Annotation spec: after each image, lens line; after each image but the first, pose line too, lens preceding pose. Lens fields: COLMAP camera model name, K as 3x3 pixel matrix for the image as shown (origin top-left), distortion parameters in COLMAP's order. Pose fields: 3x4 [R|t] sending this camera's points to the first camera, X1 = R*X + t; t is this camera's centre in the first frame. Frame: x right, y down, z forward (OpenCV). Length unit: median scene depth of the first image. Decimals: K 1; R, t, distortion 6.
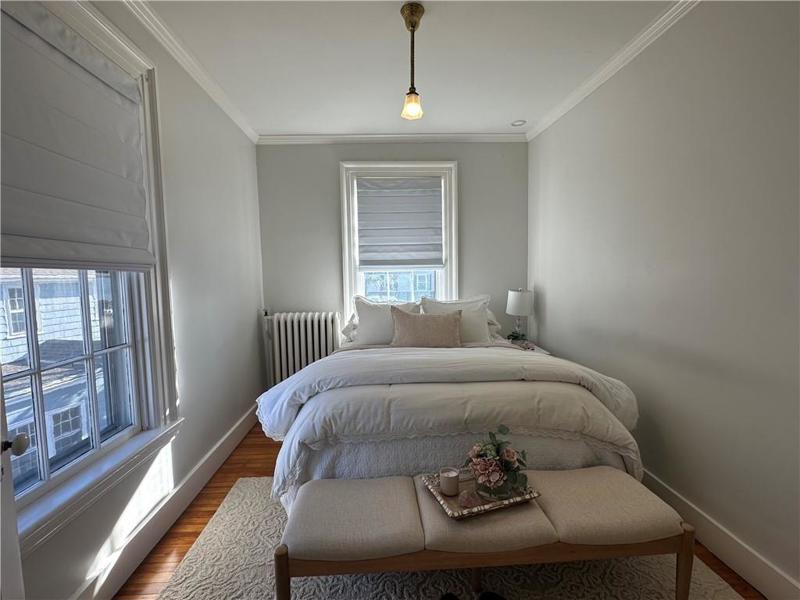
lens RADIAL K [[377.8, 0, 398.0], [0, 377.8, 303.6], [0, 0, 1]] dist [0.001044, 0.000155]
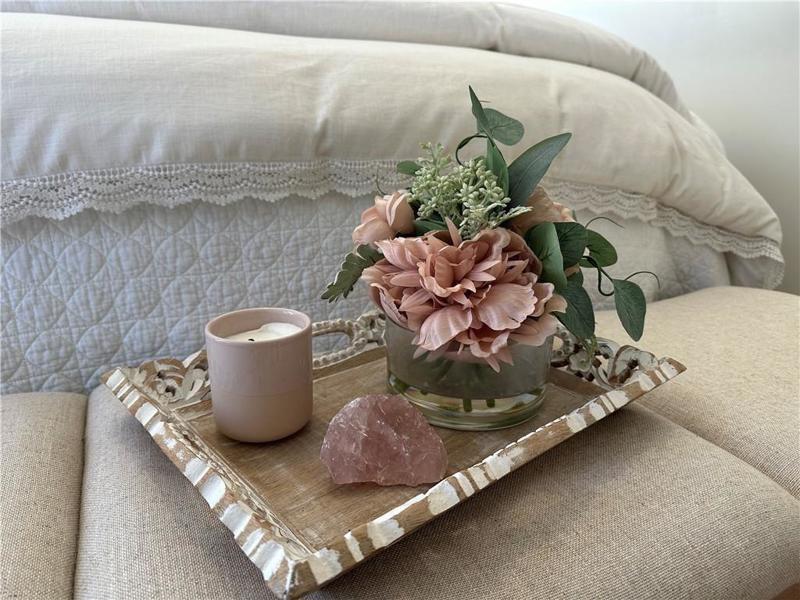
lens RADIAL K [[559.3, 0, 398.4], [0, 559.3, 298.4], [0, 0, 1]] dist [-0.001358, -0.002842]
pose [[0.922772, -0.072601, 0.378446, 0.095927], [-0.012482, 0.975945, 0.217660, 0.371849], [-0.385145, -0.205574, 0.899668, 0.728707]]
